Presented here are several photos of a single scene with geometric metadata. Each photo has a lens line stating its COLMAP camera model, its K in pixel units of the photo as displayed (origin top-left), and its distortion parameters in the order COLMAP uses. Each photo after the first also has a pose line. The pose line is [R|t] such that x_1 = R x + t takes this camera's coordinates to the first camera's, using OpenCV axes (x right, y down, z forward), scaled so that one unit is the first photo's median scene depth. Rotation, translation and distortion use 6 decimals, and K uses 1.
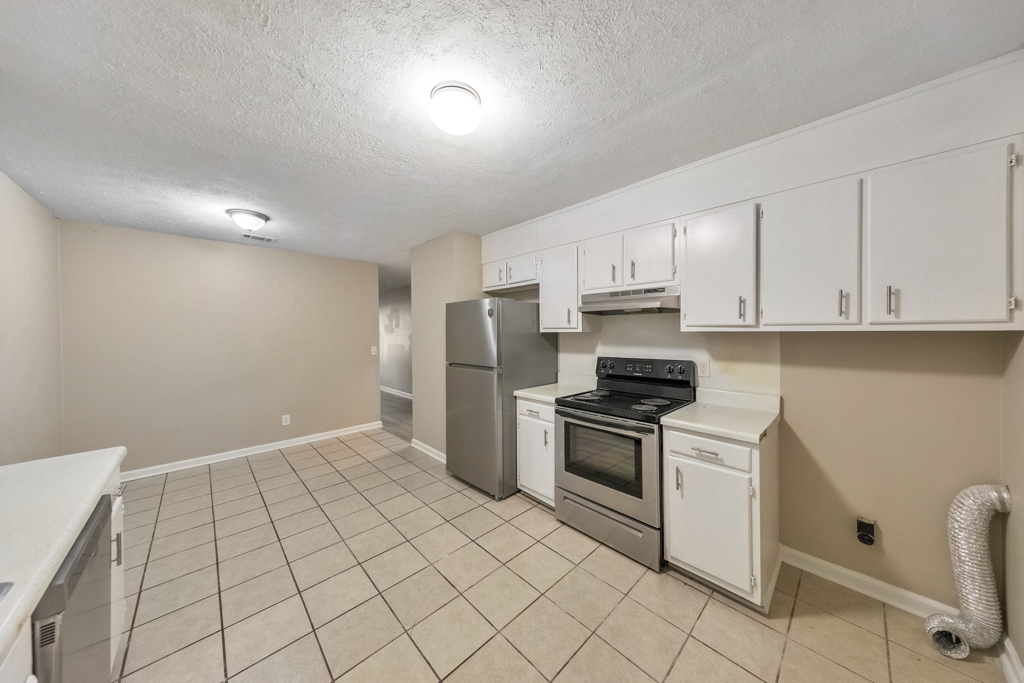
lens RADIAL K [[325.8, 0, 513.3], [0, 325.8, 338.2], [0, 0, 1]] dist [0.010860, -0.000031]
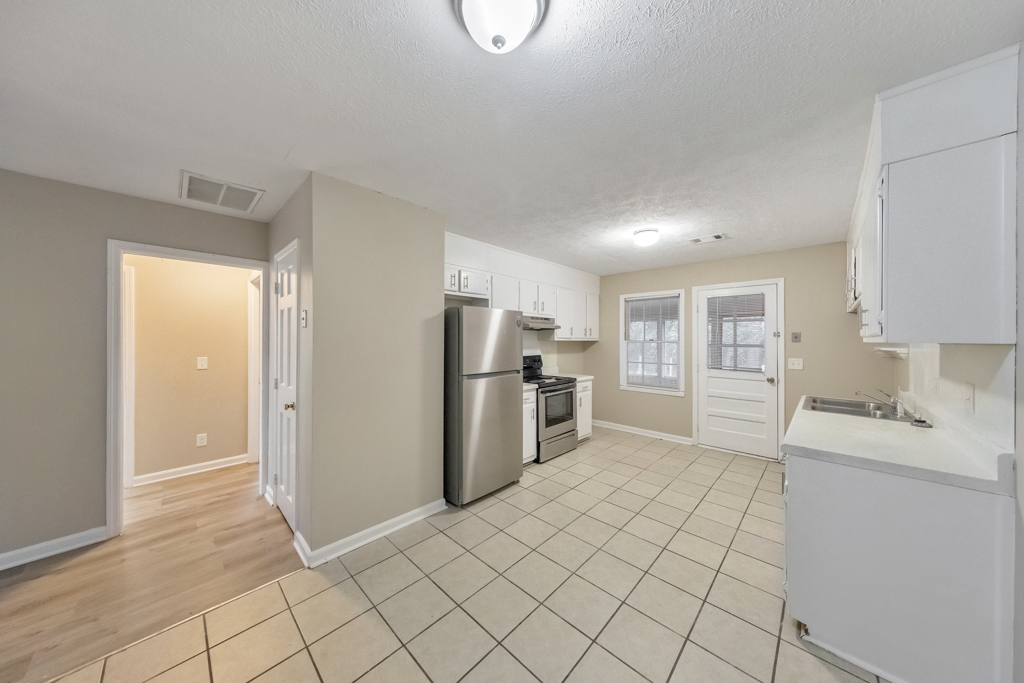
lens RADIAL K [[325.8, 0, 513.3], [0, 325.8, 338.2], [0, 0, 1]] dist [0.010860, -0.000031]
pose [[-0.049515, 0.011185, 0.998711, -1.445255], [0.012802, 0.999862, -0.010563, -0.014606], [-0.998691, 0.012263, -0.049652, 1.251772]]
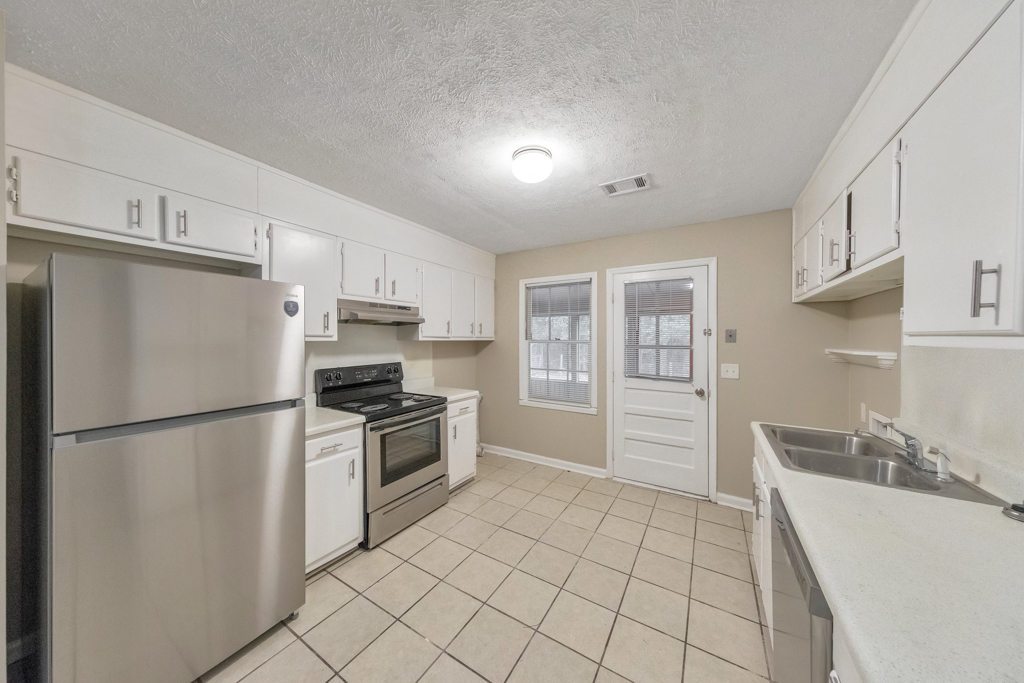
lens RADIAL K [[325.8, 0, 513.3], [0, 325.8, 338.2], [0, 0, 1]] dist [0.010860, -0.000031]
pose [[-0.259076, 0.006448, 0.965835, -0.877264], [0.014799, 0.999887, -0.002706, -0.018542], [-0.965744, 0.013593, -0.259142, 0.885308]]
